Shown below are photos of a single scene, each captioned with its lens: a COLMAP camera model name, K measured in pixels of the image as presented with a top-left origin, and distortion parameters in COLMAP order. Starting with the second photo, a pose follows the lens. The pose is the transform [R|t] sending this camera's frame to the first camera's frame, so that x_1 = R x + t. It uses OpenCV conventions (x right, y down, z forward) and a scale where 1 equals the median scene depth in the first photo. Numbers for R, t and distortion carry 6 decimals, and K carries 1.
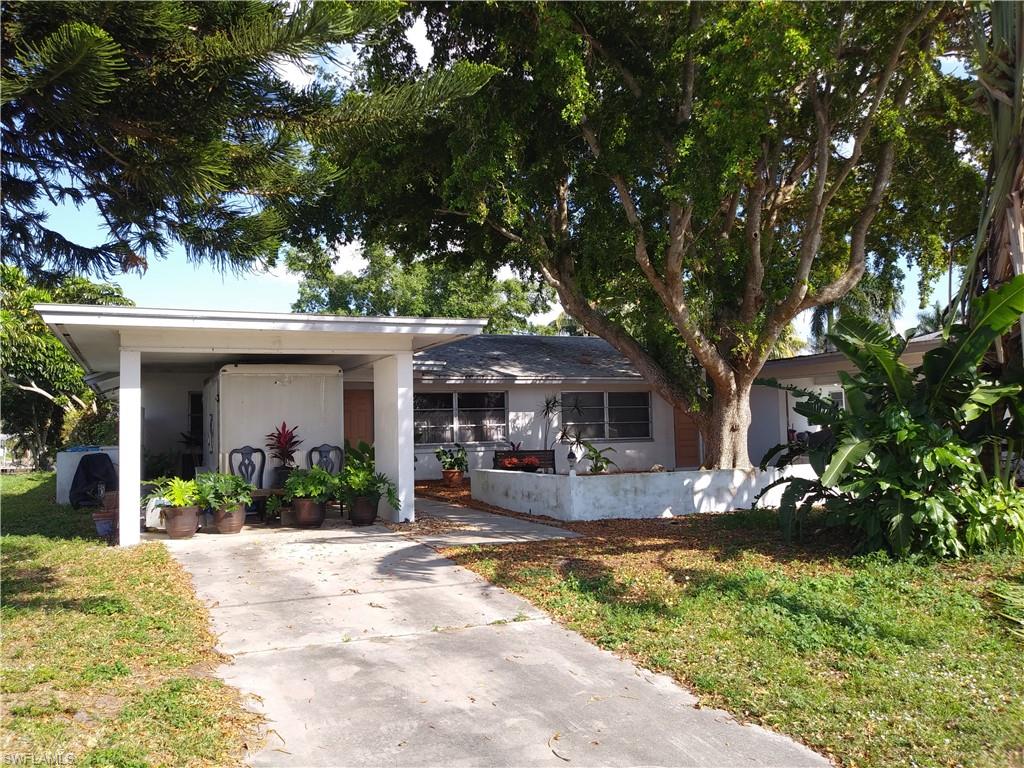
lens RADIAL K [[838.5, 0, 506.6], [0, 838.5, 378.3], [0, 0, 1]] dist [0.015498, -0.000596]
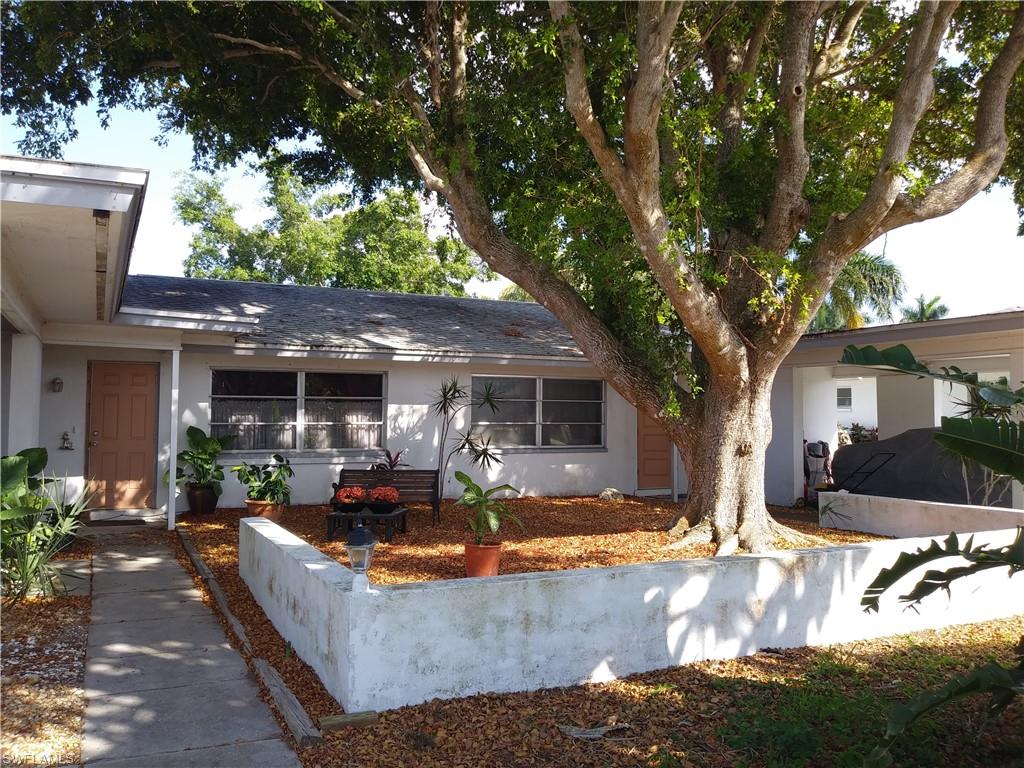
lens RADIAL K [[838.5, 0, 514.5], [0, 838.5, 387.6], [0, 0, 1]] dist [0.015498, -0.000596]
pose [[0.998573, 0.030219, 0.044023, 0.094424], [-0.031463, 0.999117, 0.027859, 0.007726], [-0.043143, -0.029205, 0.998642, 0.445775]]
